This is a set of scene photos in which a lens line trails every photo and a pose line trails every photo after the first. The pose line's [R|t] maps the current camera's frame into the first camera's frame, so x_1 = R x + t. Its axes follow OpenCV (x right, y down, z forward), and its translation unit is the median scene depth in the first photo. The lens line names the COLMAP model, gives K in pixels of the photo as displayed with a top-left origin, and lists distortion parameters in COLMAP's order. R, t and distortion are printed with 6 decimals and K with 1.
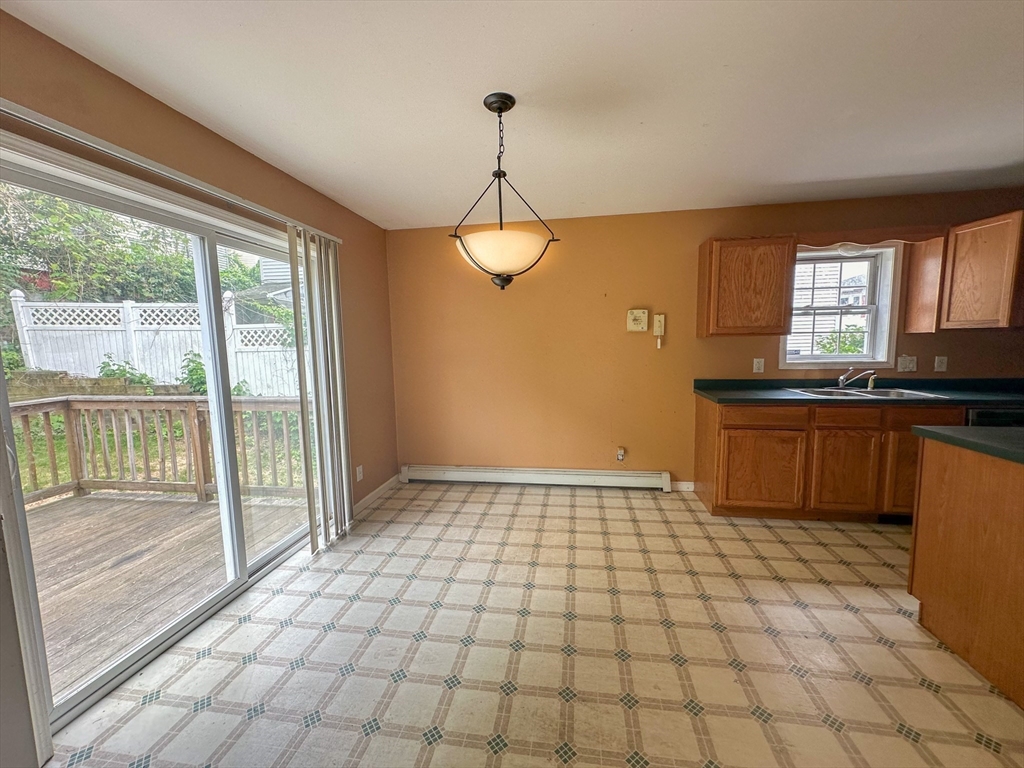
lens RADIAL K [[438.7, 0, 510.7], [0, 438.7, 387.8], [0, 0, 1]] dist [0.003285, 0.000335]
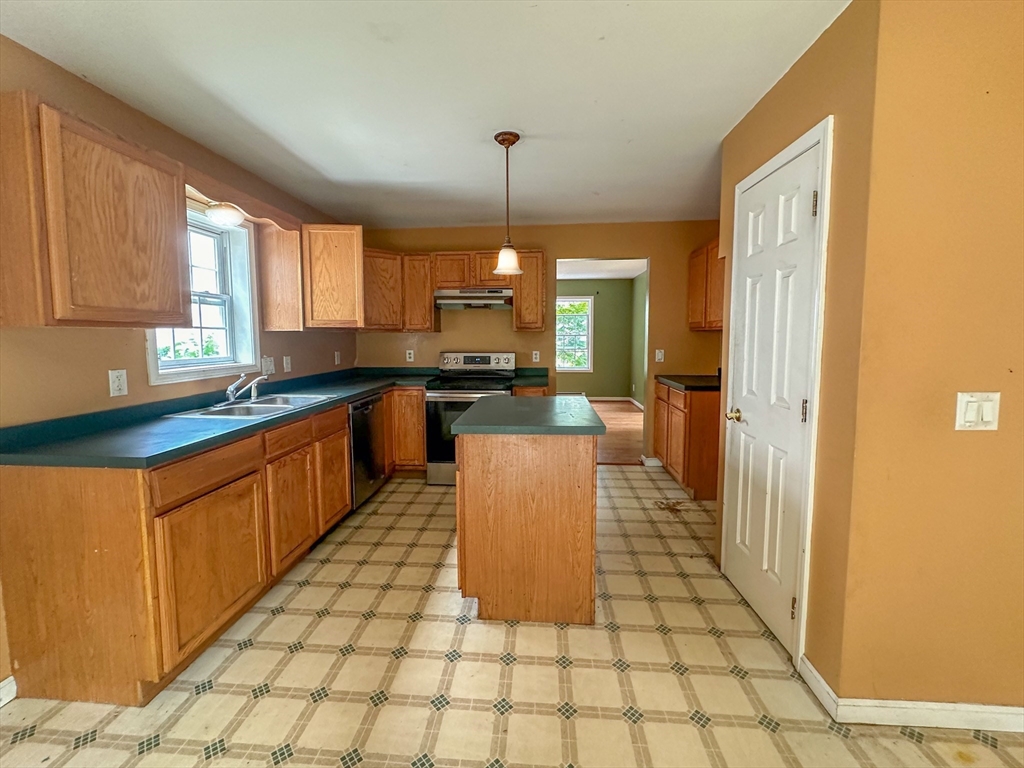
lens RADIAL K [[431.6, 0, 512.6], [0, 431.6, 368.4], [0, 0, 1]] dist [-0.008252, -0.000030]
pose [[-0.084958, -0.056258, 0.994795, -0.007983], [0.113729, 0.991332, 0.065775, -0.055404], [-0.989873, 0.118725, -0.077824, 0.638897]]
